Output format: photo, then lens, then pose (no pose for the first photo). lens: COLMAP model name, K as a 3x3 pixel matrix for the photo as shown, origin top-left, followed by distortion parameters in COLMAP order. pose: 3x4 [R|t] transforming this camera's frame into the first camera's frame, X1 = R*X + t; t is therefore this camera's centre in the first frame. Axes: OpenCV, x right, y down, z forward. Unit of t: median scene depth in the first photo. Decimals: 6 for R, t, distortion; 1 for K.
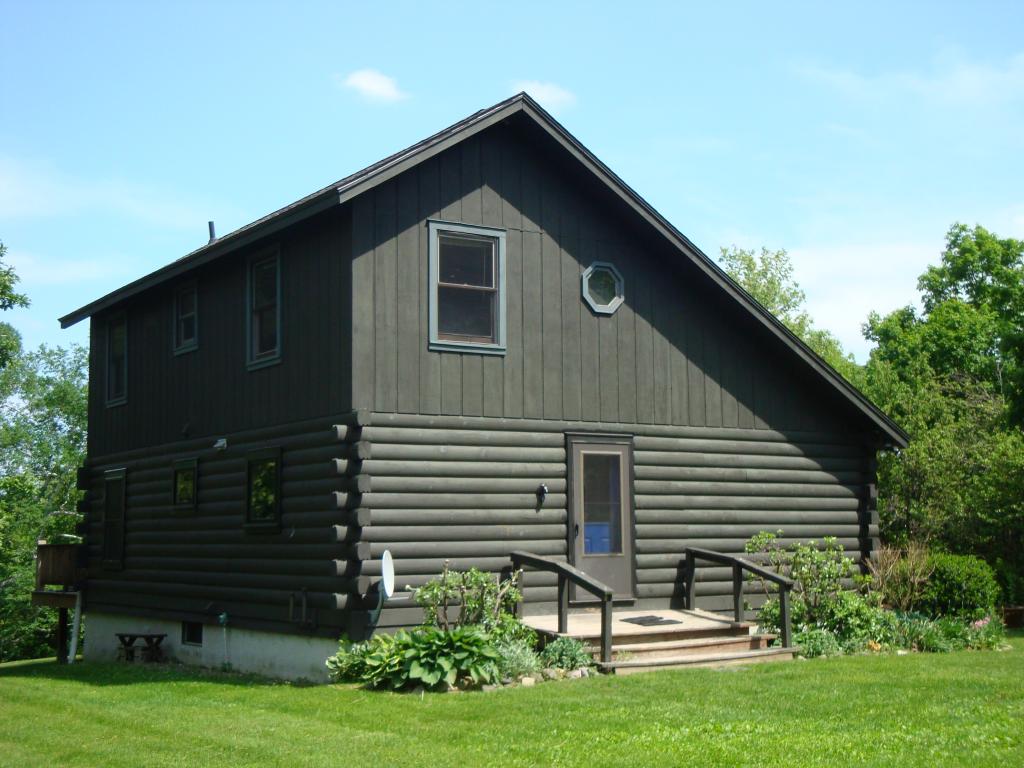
lens RADIAL K [[1409.6, 0, 513.4], [0, 1409.6, 380.0], [0, 0, 1]] dist [0.081364, 0.000000]
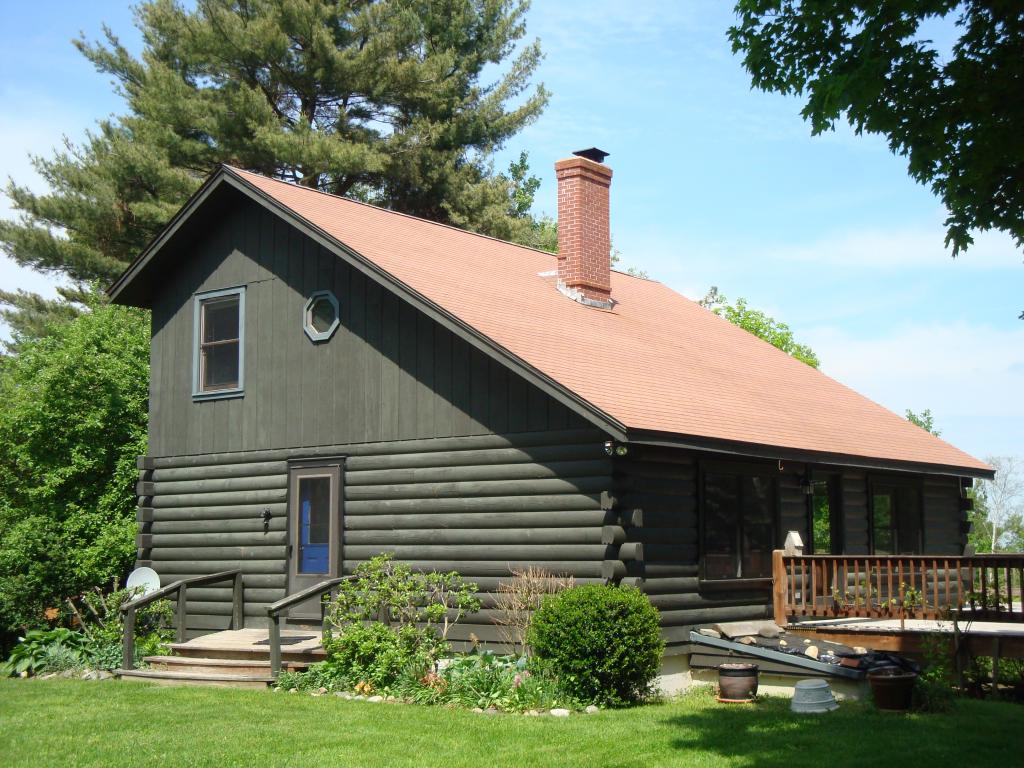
lens RADIAL K [[1409.6, 0, 512.2], [0, 1409.6, 387.4], [0, 0, 1]] dist [0.081364, 0.000000]
pose [[0.301859, -0.101958, -0.947885, 1.081669], [0.101550, 0.992047, -0.074369, 0.077988], [0.947929, -0.073809, 0.309812, 0.813984]]
